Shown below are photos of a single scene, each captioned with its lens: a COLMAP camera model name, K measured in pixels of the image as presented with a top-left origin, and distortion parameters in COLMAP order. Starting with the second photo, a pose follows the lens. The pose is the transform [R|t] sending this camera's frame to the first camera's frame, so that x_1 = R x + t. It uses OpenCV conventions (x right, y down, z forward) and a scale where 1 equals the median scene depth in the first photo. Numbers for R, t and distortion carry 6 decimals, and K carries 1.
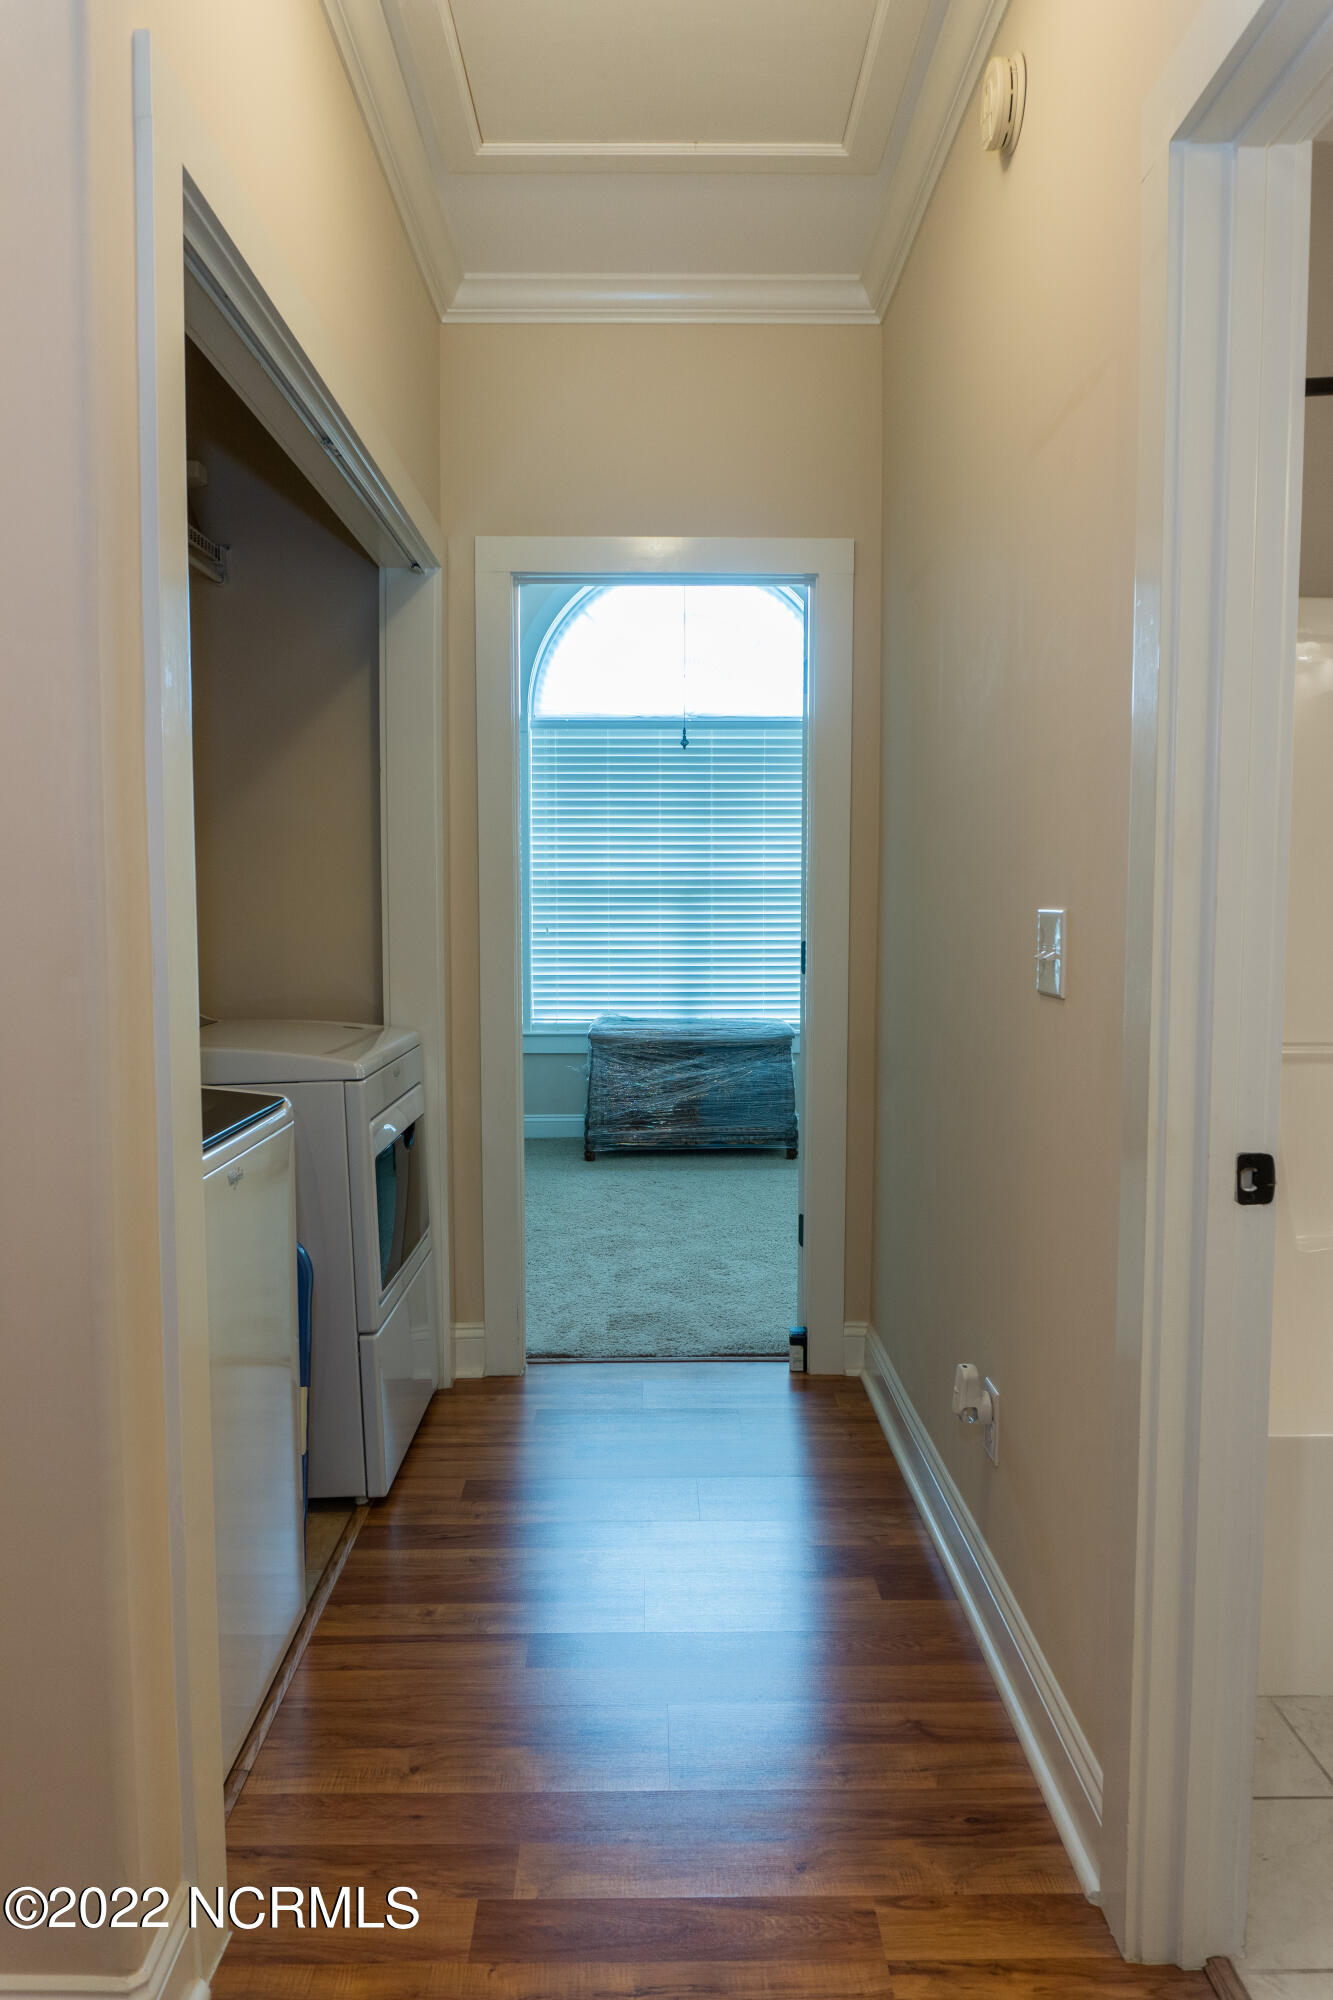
lens RADIAL K [[1370.1, 0, 666.8], [0, 1370.1, 1000.0], [0, 0, 1]] dist [-0.012931, -0.005061]
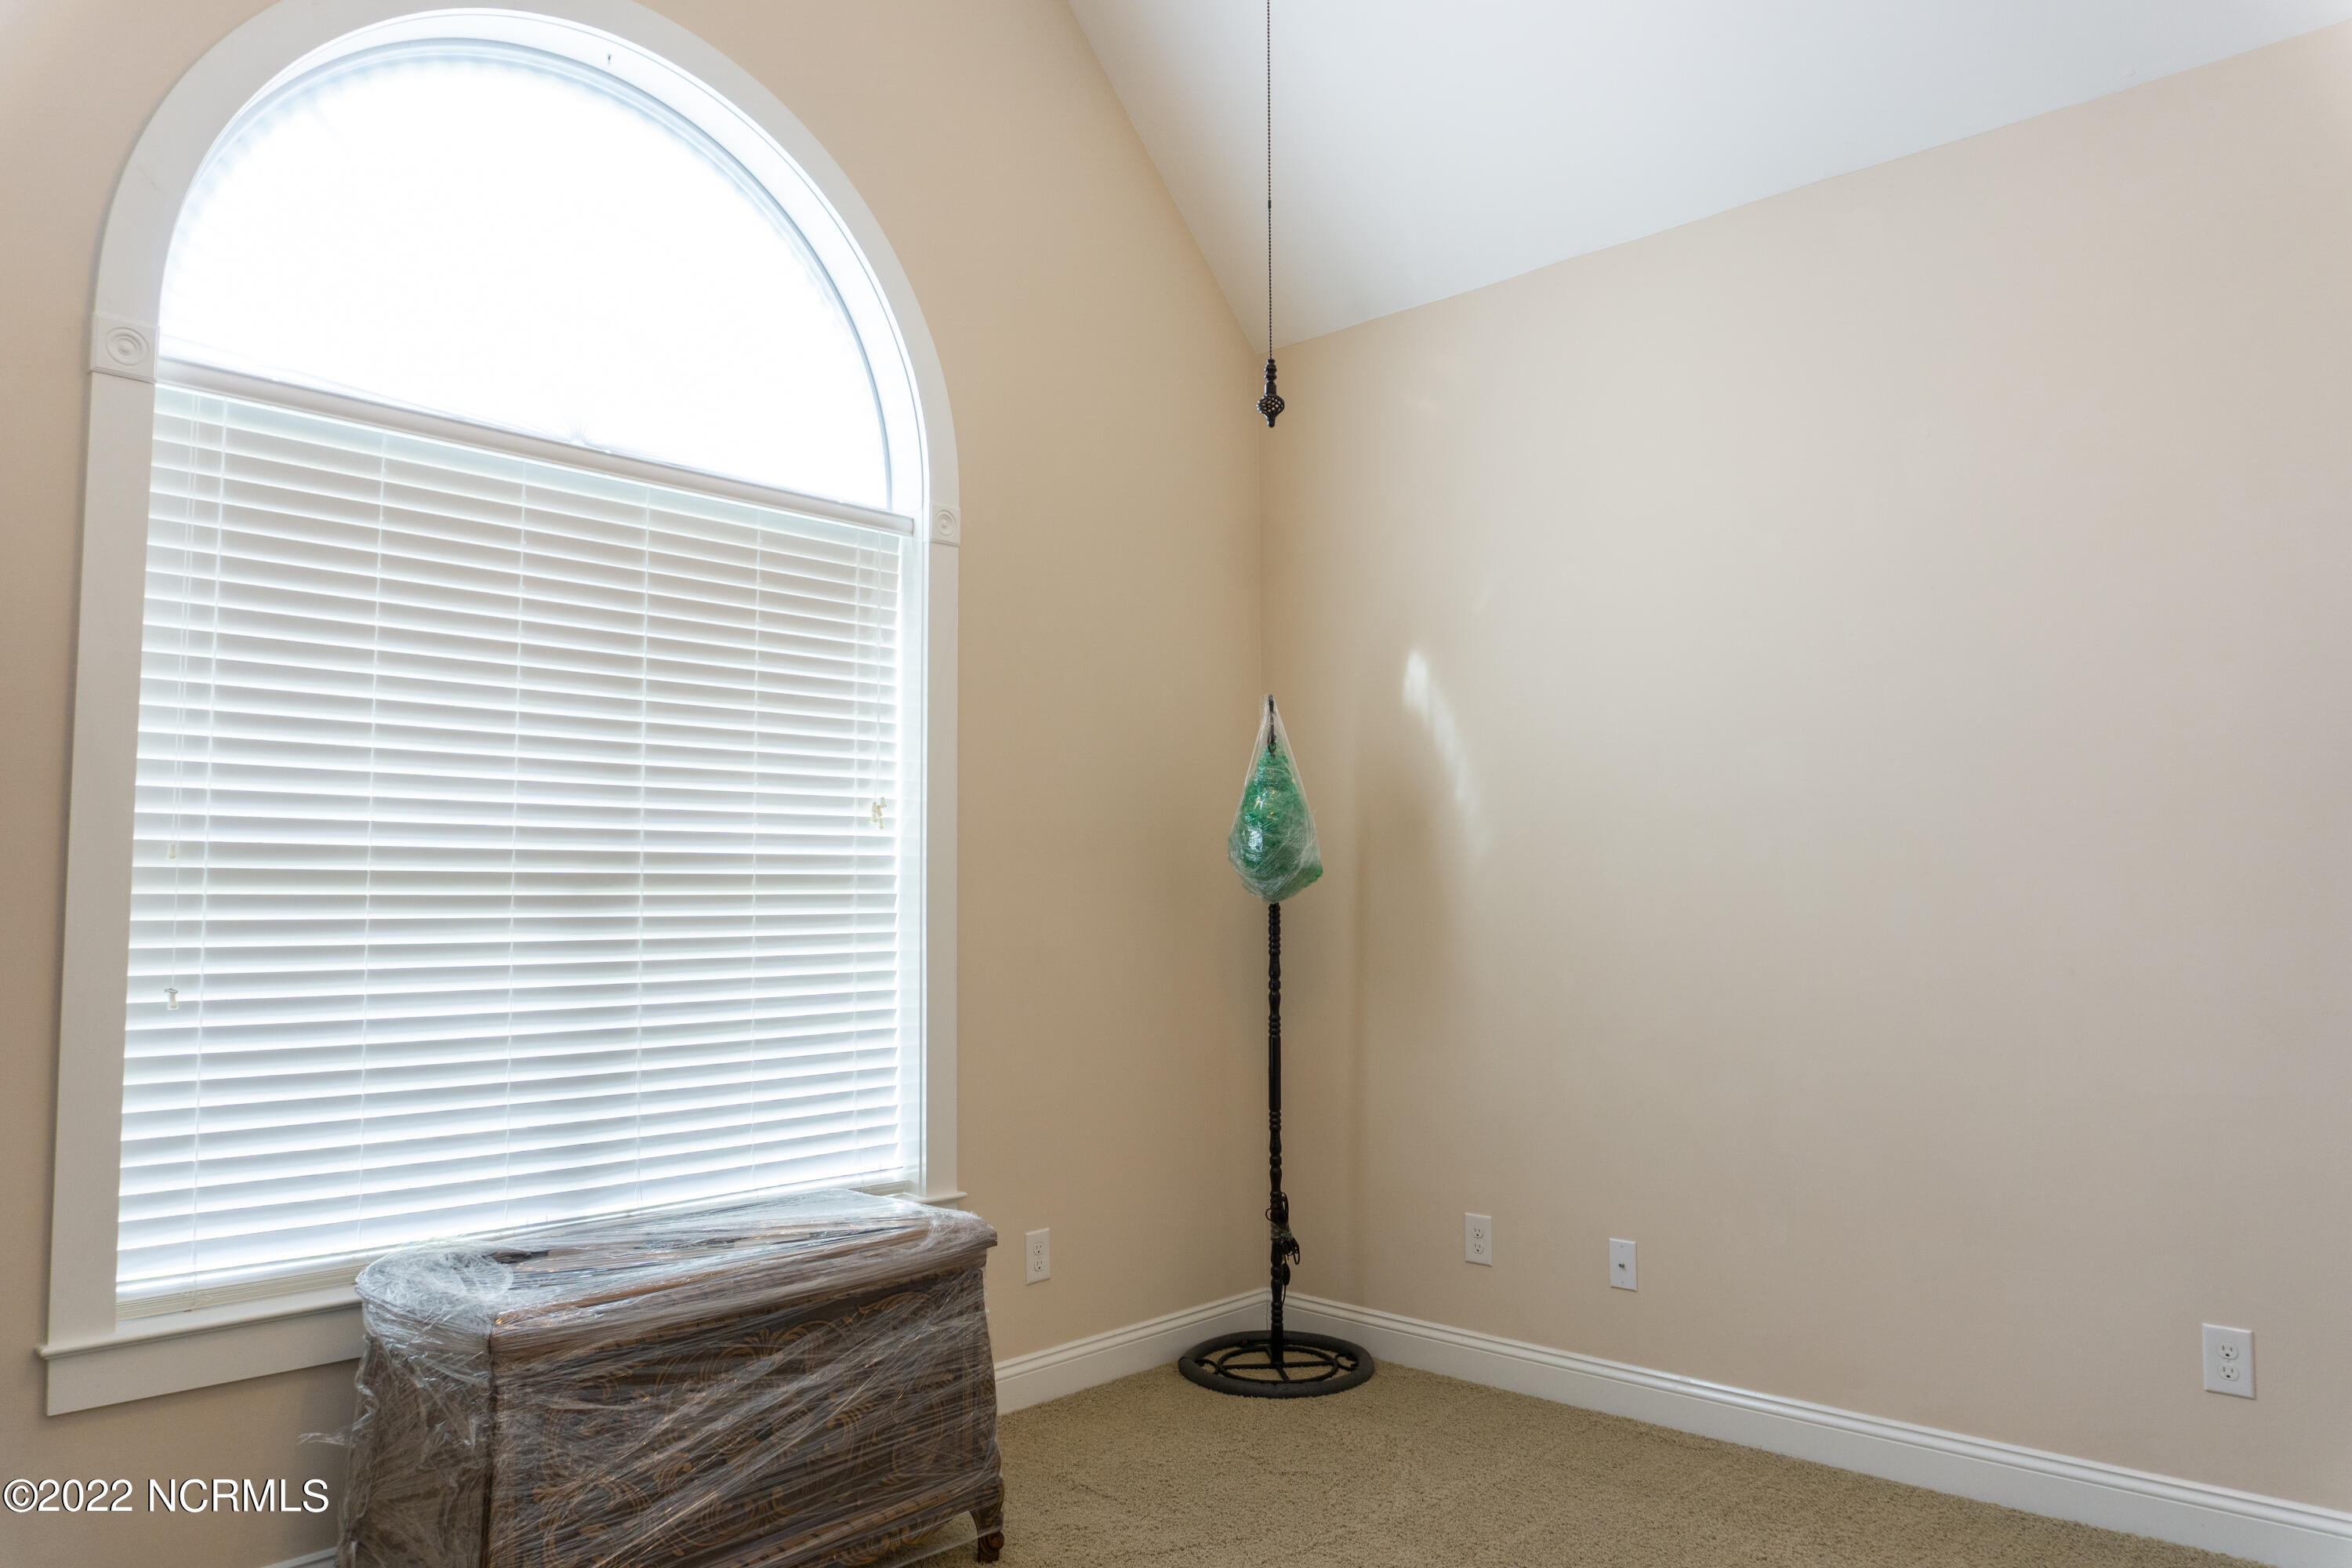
lens RADIAL K [[1611.2, 0, 1175.5], [0, 1611.2, 785.8], [0, 0, 1]] dist [-0.012931, -0.005061]
pose [[0.694487, 0.051083, 0.717689, -0.196637], [0.045242, 0.992402, -0.114415, -0.046239], [-0.718081, 0.111930, 0.686900, 0.565553]]
